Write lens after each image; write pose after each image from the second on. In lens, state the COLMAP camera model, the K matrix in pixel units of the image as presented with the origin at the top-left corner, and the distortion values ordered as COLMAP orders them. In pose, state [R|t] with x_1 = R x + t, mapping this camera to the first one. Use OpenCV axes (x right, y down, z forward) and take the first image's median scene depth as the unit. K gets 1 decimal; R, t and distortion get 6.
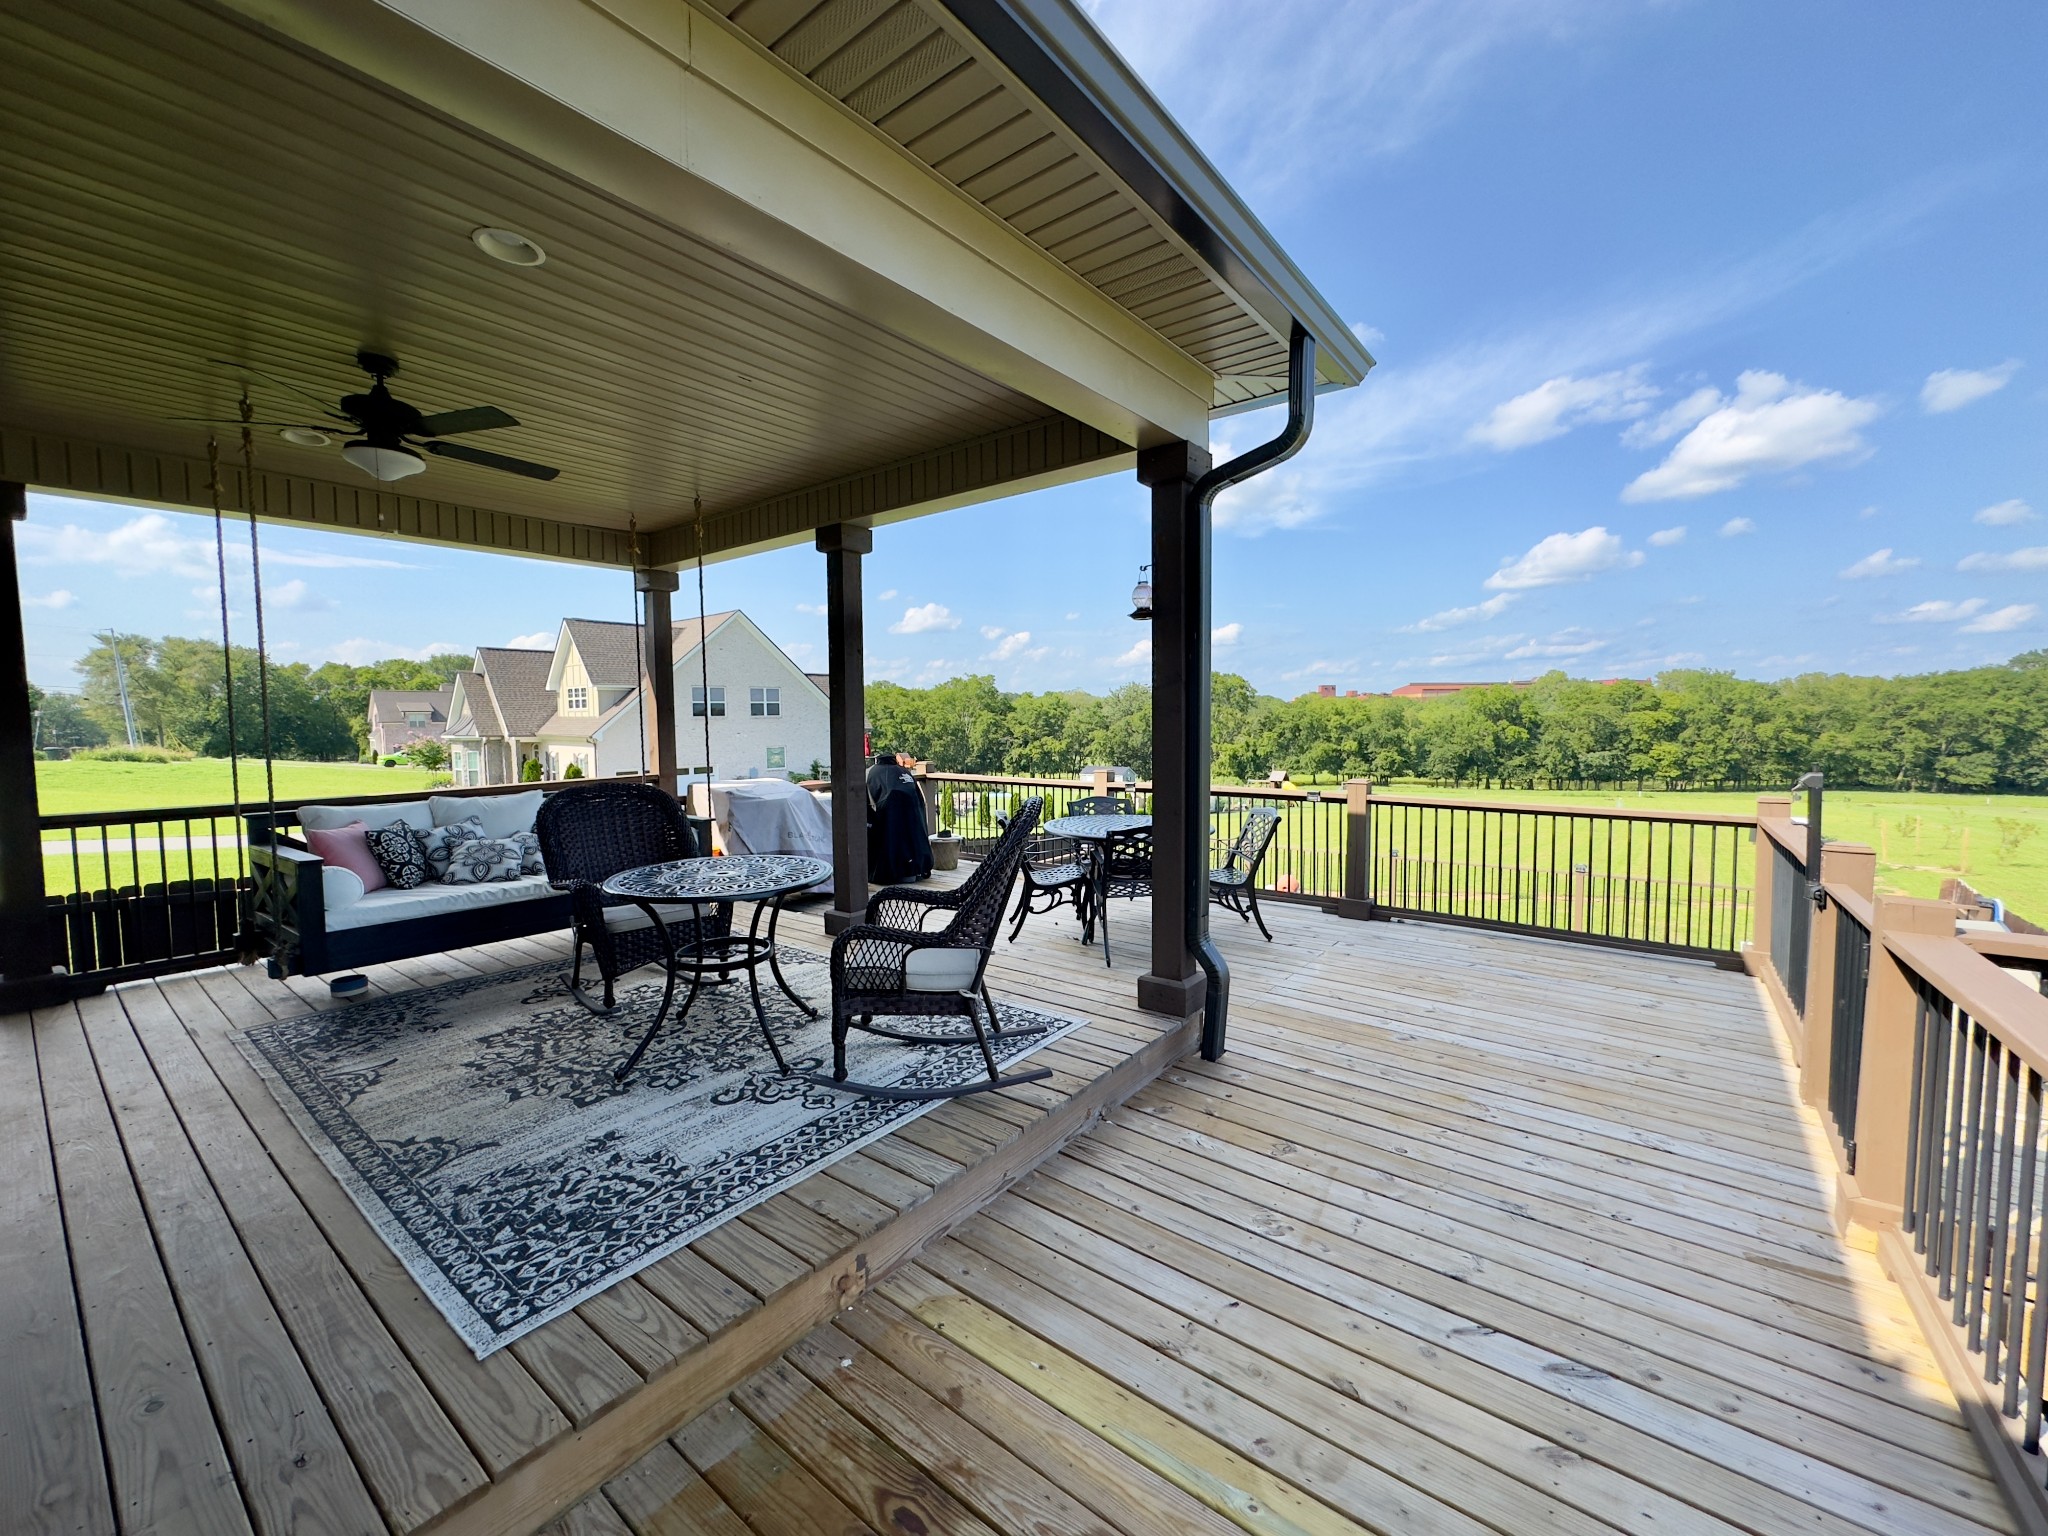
lens RADIAL K [[832.2, 0, 1019.0], [0, 832.2, 778.8], [0, 0, 1]] dist [-0.001424, -0.000272]
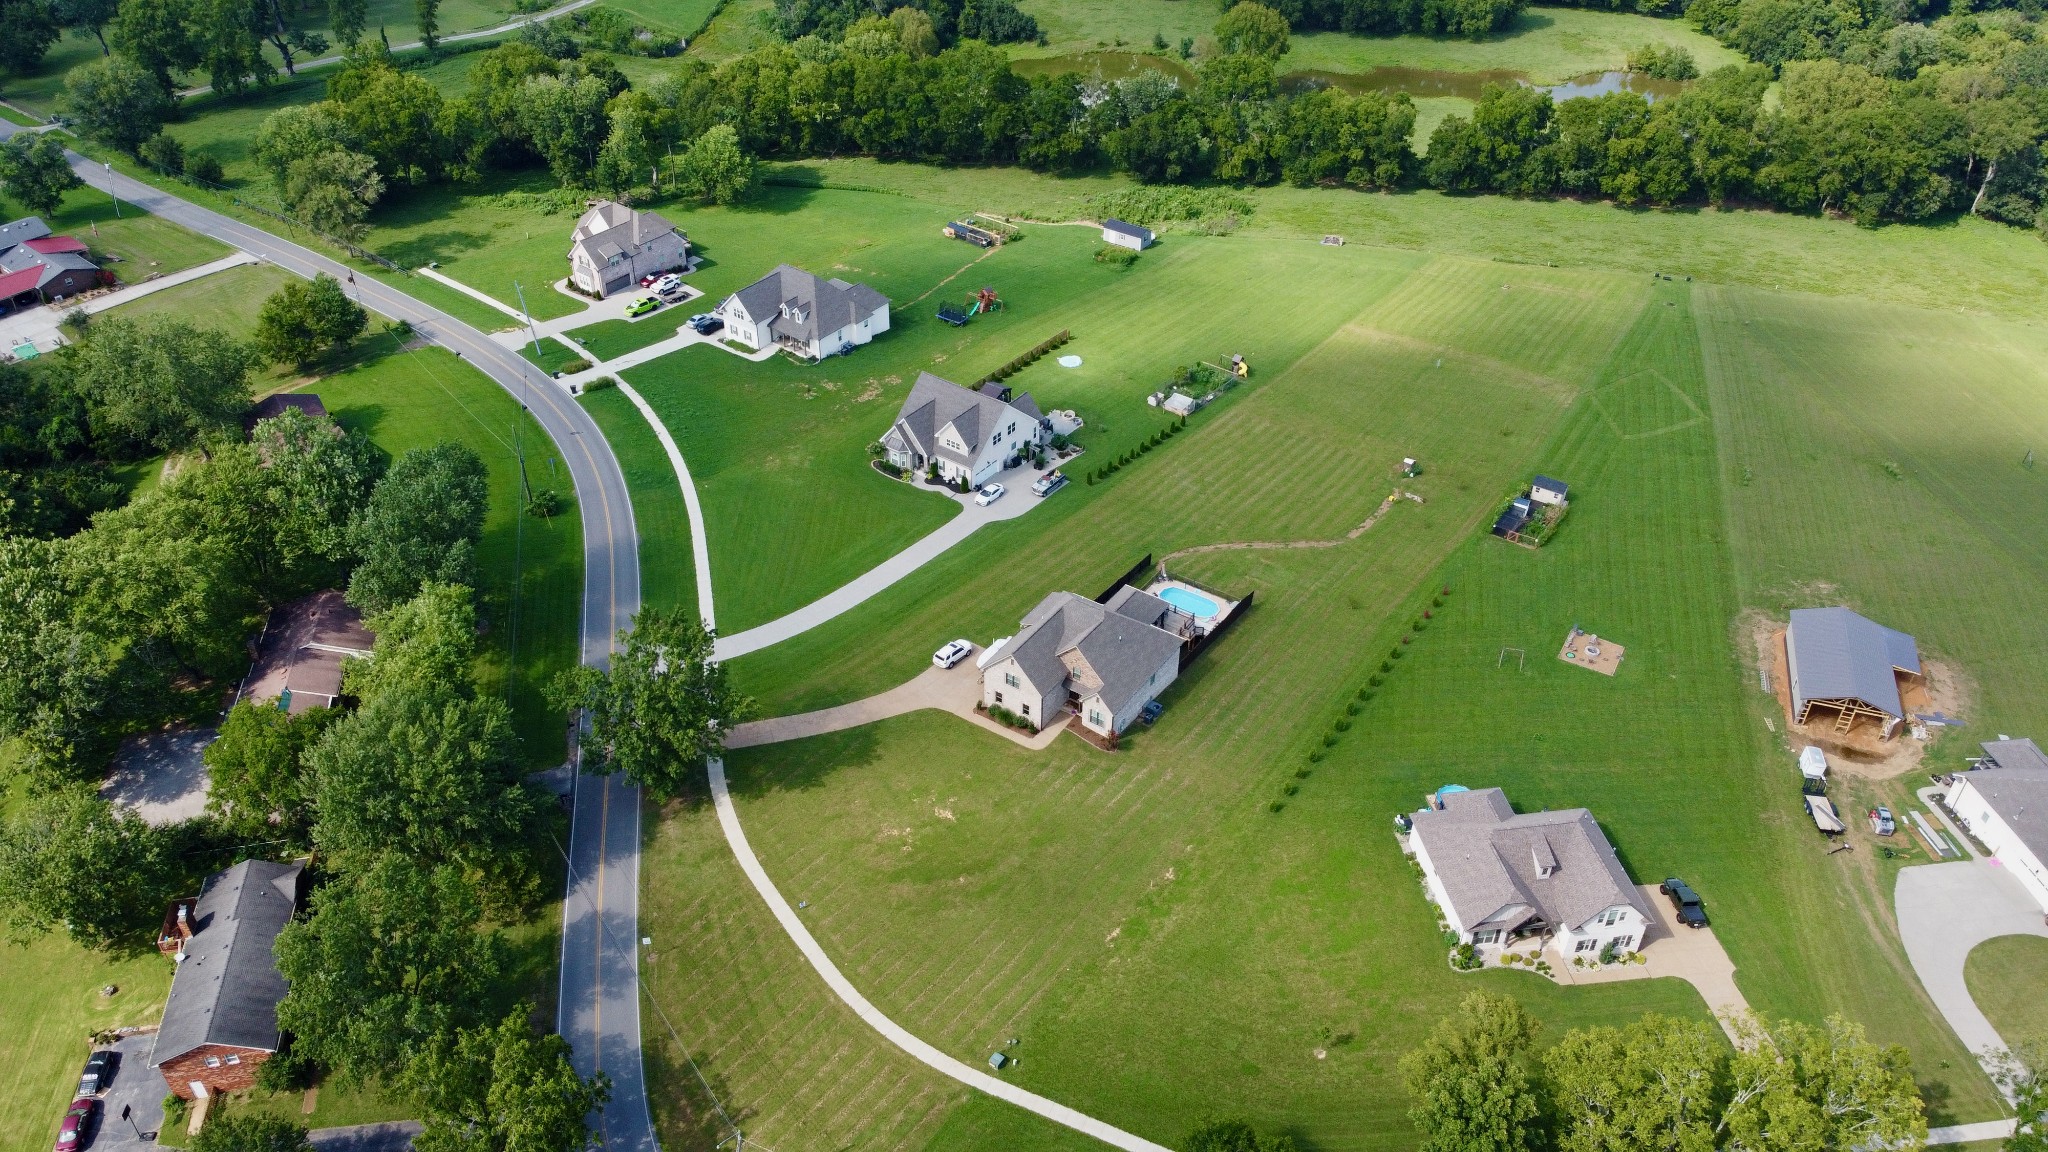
lens RADIAL K [[1561.7, 0, 1028.1], [0, 1561.7, 578.1], [0, 0, 1]] dist [0.000336, -0.006862]
pose [[0.997087, -0.026829, 0.071403, -0.175248], [-0.016139, 0.840706, 0.541252, -0.686225], [-0.074550, -0.540827, 0.837823, -0.946263]]
